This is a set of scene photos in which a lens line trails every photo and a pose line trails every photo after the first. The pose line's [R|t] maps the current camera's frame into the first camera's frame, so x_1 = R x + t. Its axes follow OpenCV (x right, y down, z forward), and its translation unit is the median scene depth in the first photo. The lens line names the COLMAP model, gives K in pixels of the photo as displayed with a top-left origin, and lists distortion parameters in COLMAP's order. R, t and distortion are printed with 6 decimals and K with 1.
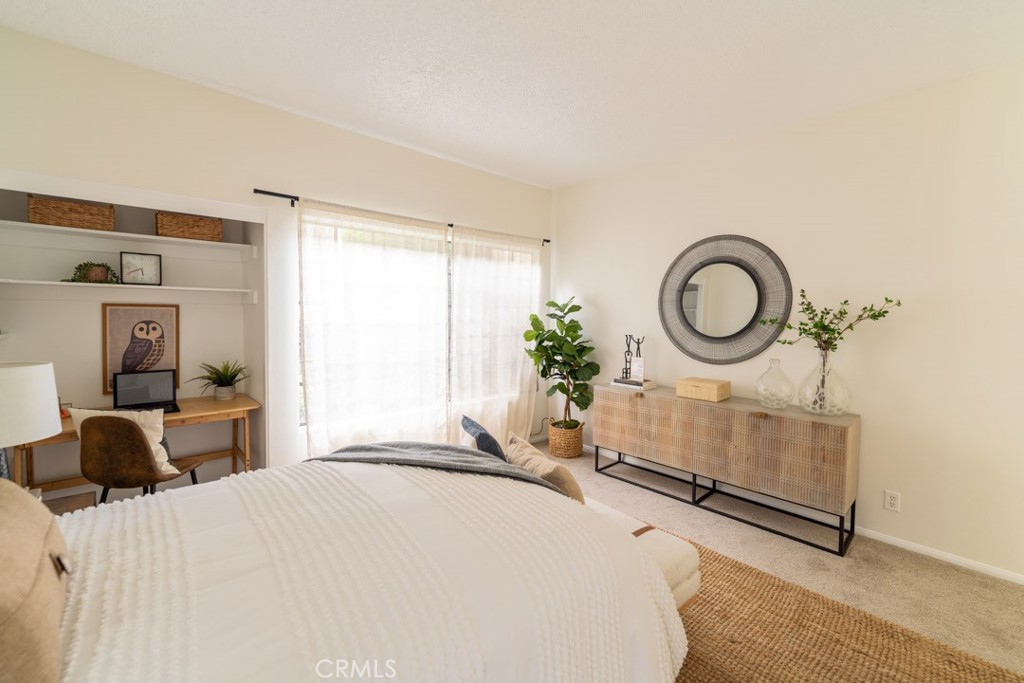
lens RADIAL K [[424.3, 0, 488.5], [0, 424.3, 320.2], [0, 0, 1]] dist [0.001106, -0.000228]
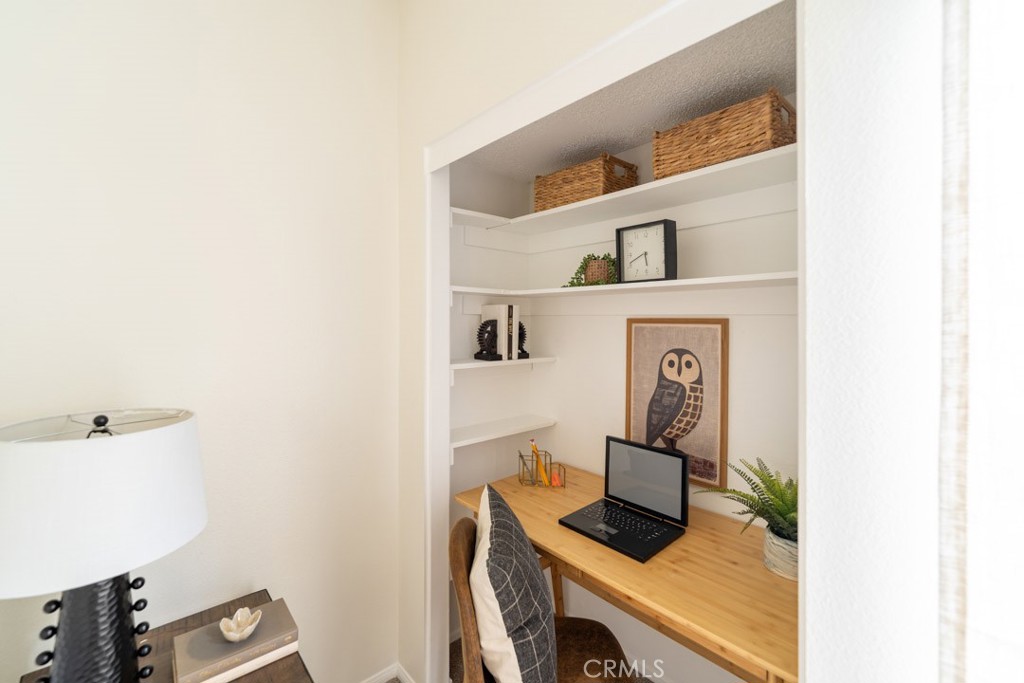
lens RADIAL K [[435.9, 0, 522.0], [0, 435.9, 324.5], [0, 0, 1]] dist [0.009054, -0.000218]
pose [[0.018836, -0.007399, -0.999795, -0.236339], [-0.024868, 0.999660, -0.007867, -0.019481], [0.999513, 0.025011, 0.018646, 0.746948]]
